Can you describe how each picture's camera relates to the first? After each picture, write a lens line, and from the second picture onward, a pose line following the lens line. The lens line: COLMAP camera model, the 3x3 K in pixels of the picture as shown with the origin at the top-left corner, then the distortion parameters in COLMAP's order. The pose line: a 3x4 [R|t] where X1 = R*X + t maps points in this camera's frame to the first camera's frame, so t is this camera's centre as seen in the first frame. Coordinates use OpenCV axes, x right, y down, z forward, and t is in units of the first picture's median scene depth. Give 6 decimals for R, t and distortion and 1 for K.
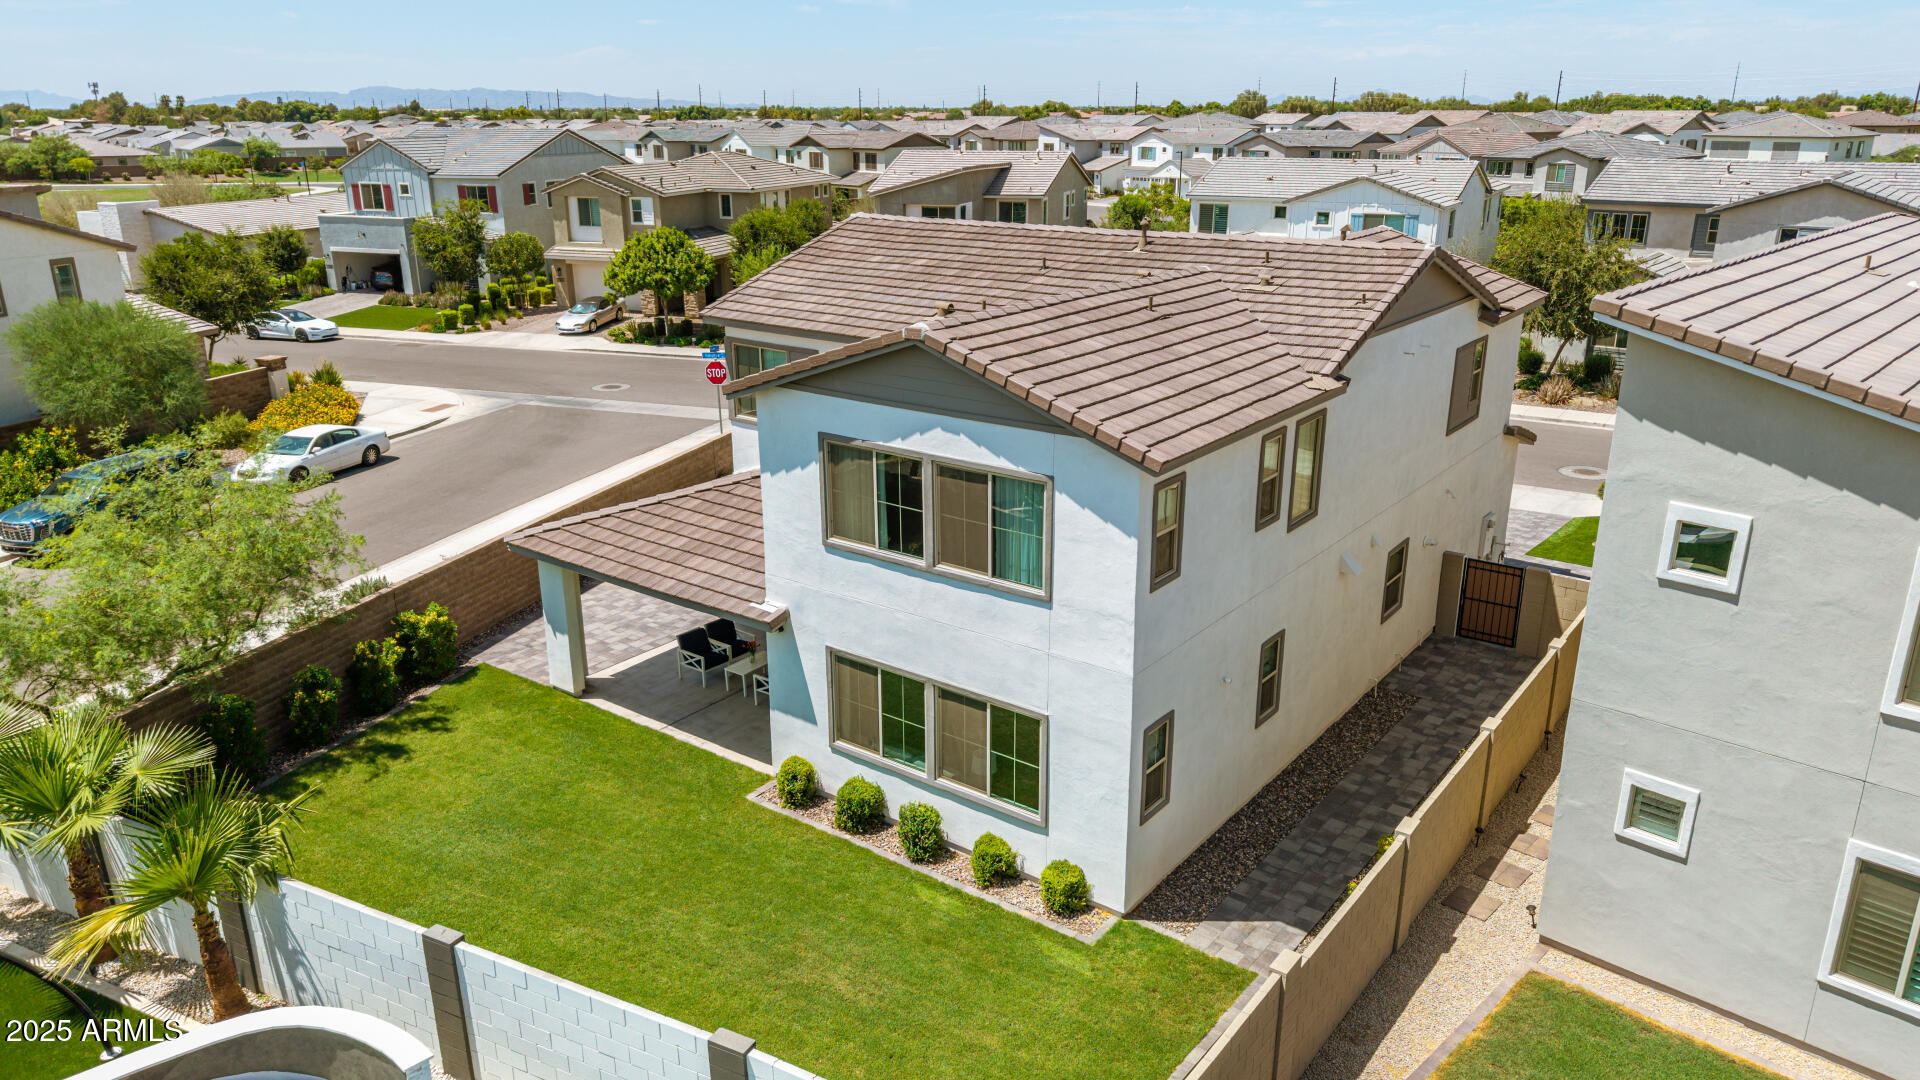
lens RADIAL K [[1302.8, 0, 971.4], [0, 1302.8, 536.8], [0, 0, 1]] dist [0.052531, -0.069018]
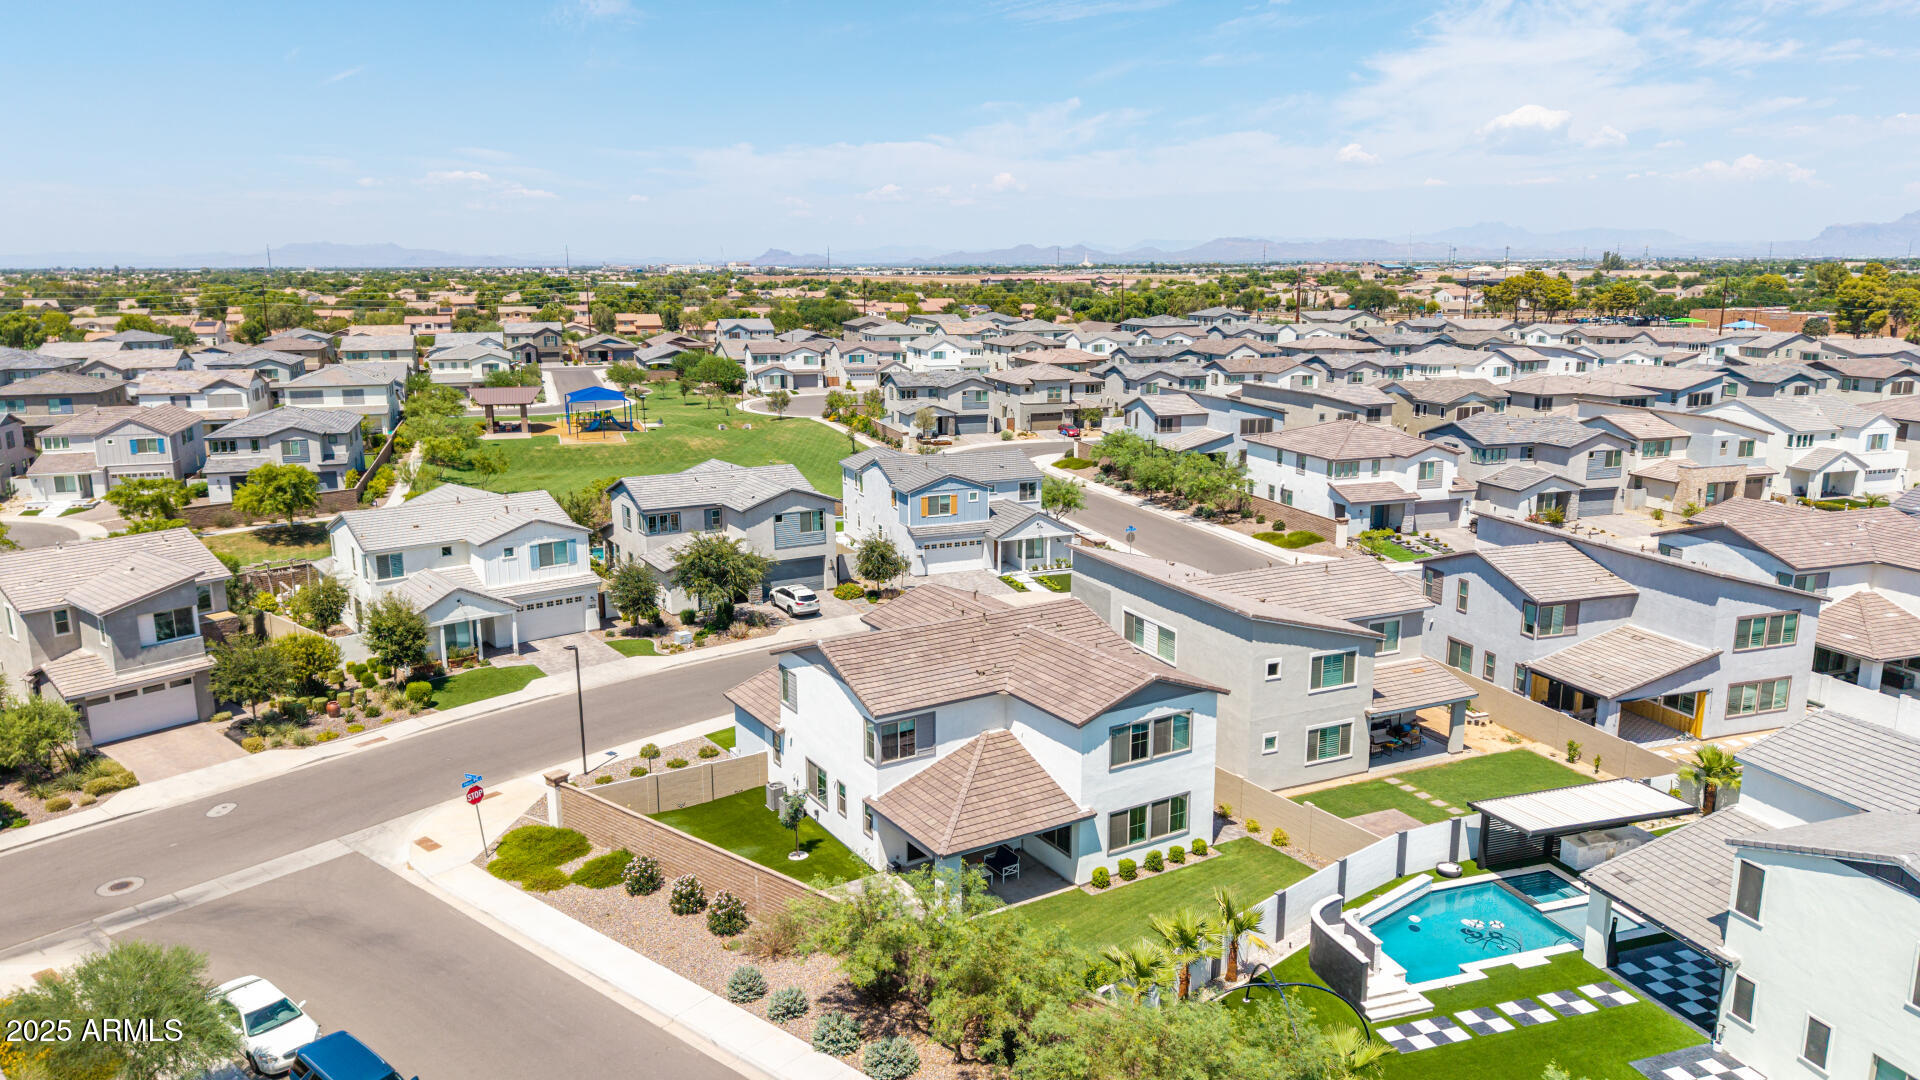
lens RADIAL K [[1302.8, 0, 971.4], [0, 1302.8, 536.8], [0, 0, 1]] dist [0.052531, -0.069018]
pose [[0.353104, -0.187326, 0.916639, -2.424034], [0.289509, 0.953540, 0.083343, -0.709713], [-0.889664, 0.235946, 0.390931, 0.154904]]
